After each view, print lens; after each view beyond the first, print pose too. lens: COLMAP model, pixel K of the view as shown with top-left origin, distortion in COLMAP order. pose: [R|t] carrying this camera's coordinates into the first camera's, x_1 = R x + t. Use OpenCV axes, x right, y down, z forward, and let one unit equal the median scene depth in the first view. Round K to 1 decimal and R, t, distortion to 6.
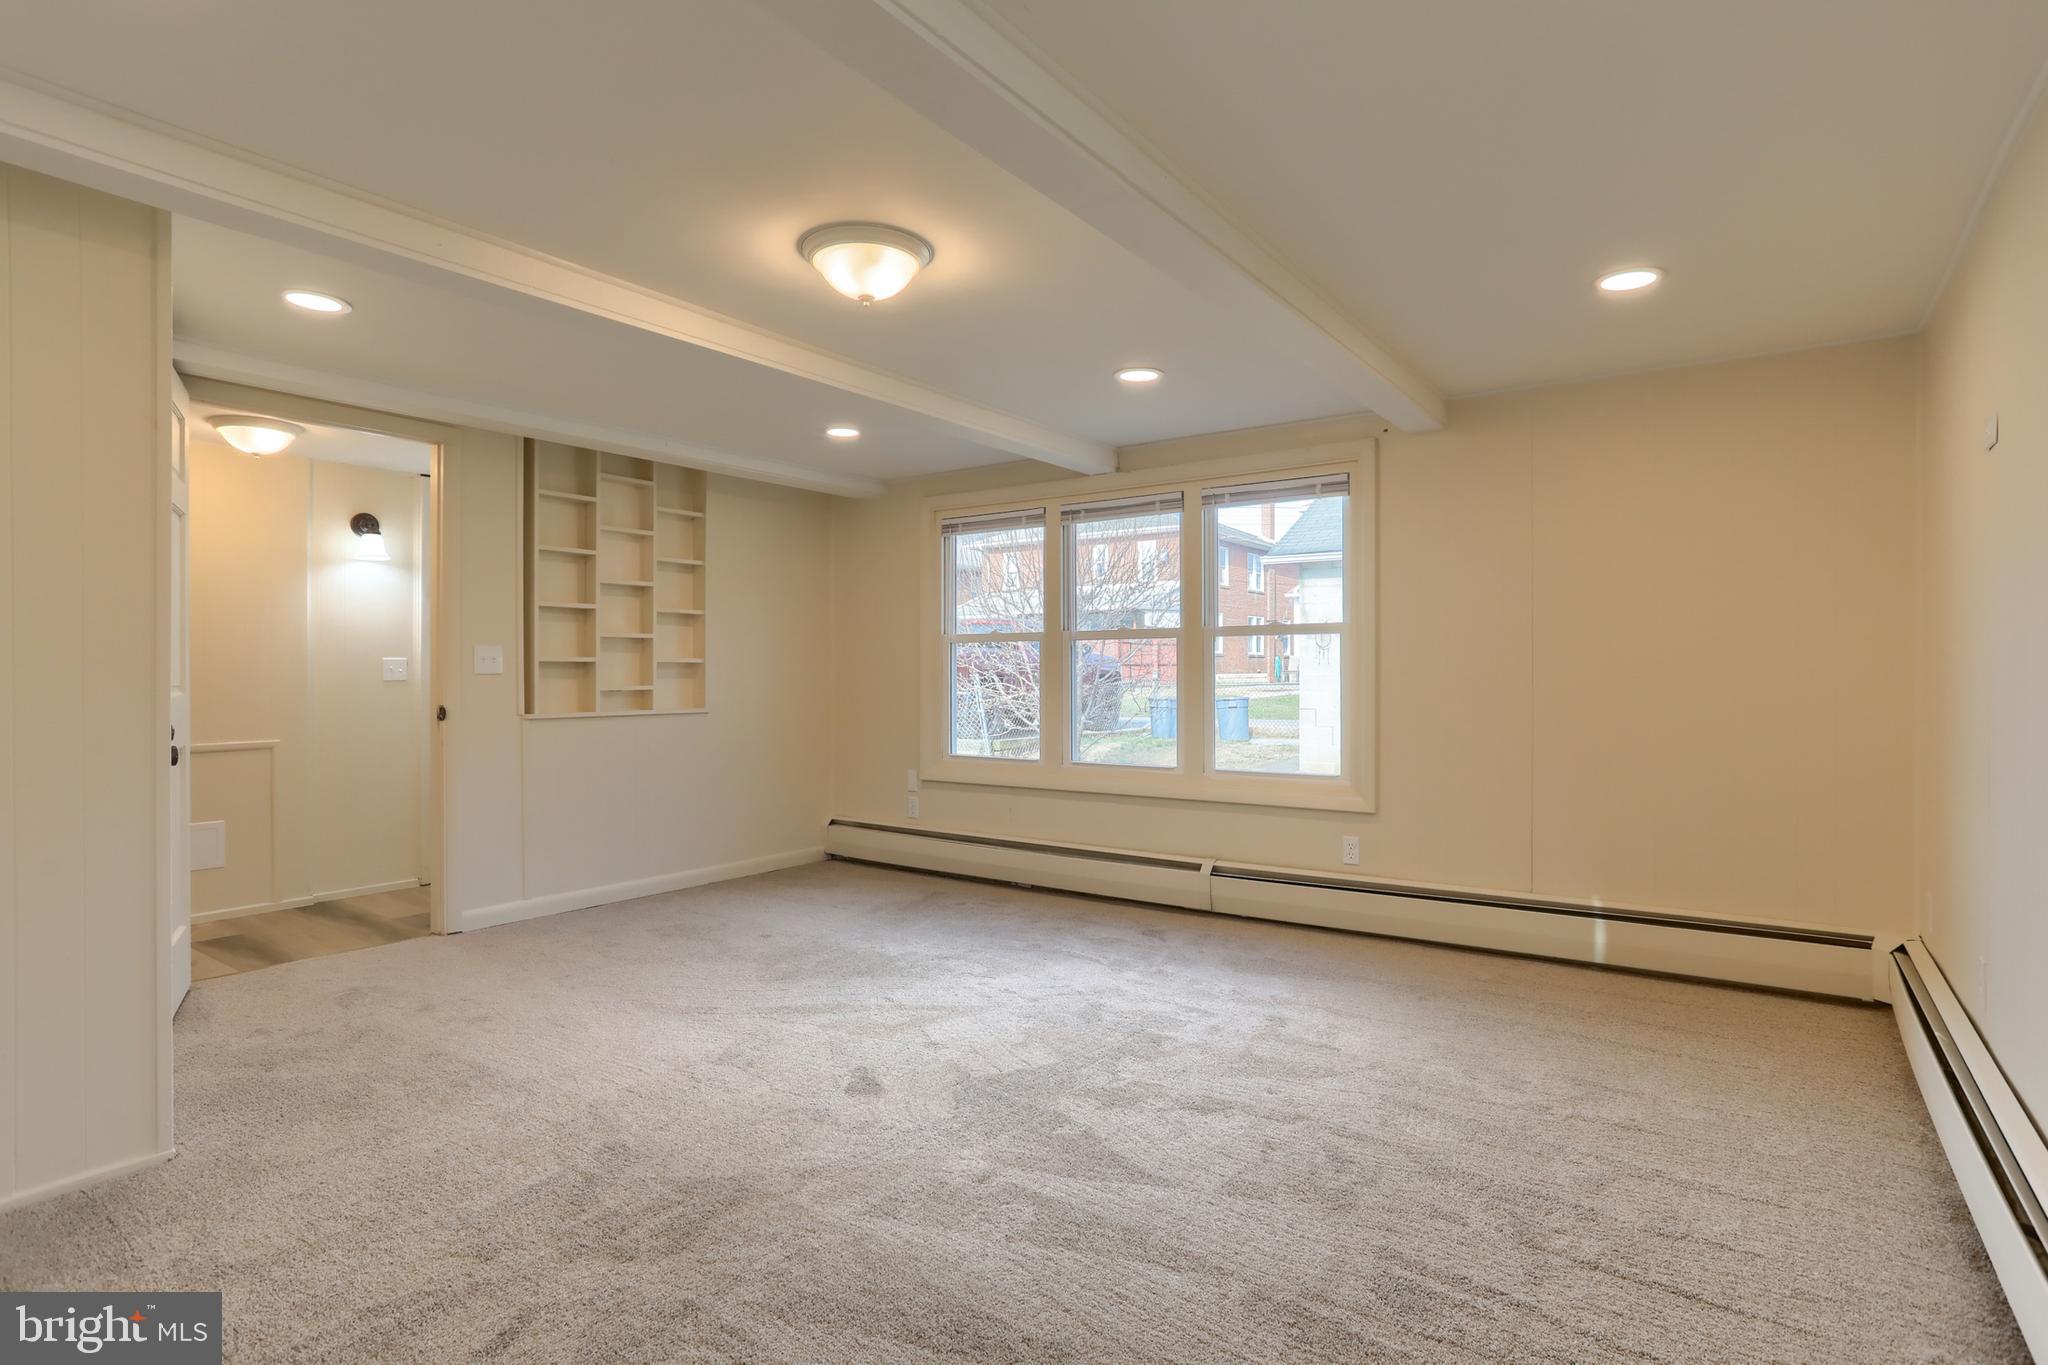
lens RADIAL K [[1008.0, 0, 1024.0], [0, 1008.0, 682.5], [0, 0, 1]] dist [-0.061250, 0.034373]
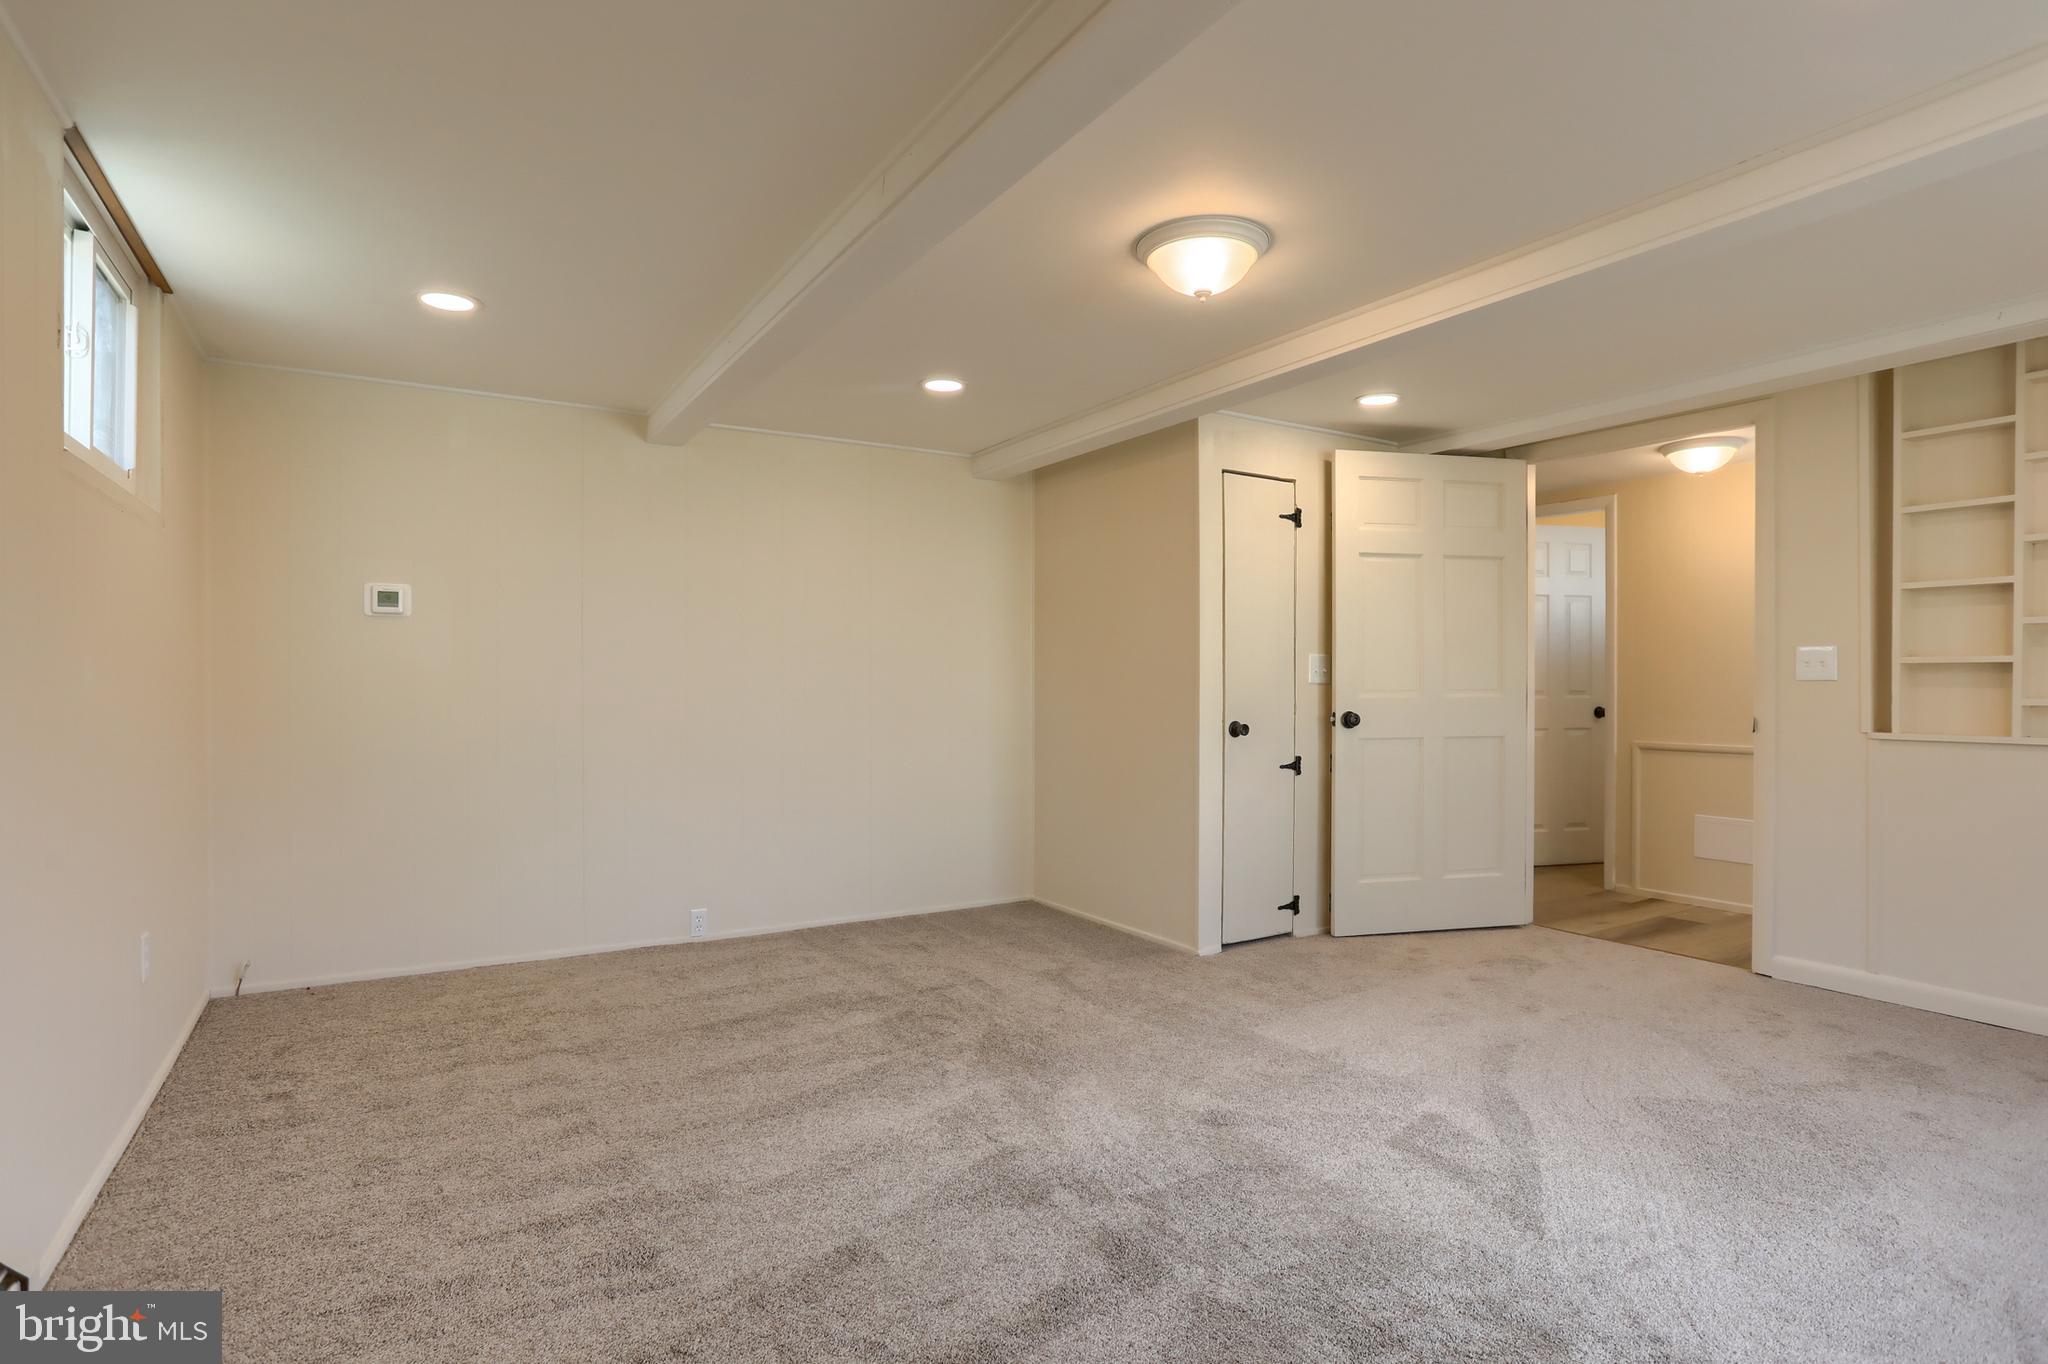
lens RADIAL K [[1008.0, 0, 1024.0], [0, 1008.0, 682.0], [0, 0, 1]] dist [-0.061250, 0.034373]
pose [[-0.366669, -0.000278, -0.930352, 0.462827], [-0.008438, 0.999960, 0.003027, -0.004109], [0.930313, 0.008960, -0.366656, 0.684639]]
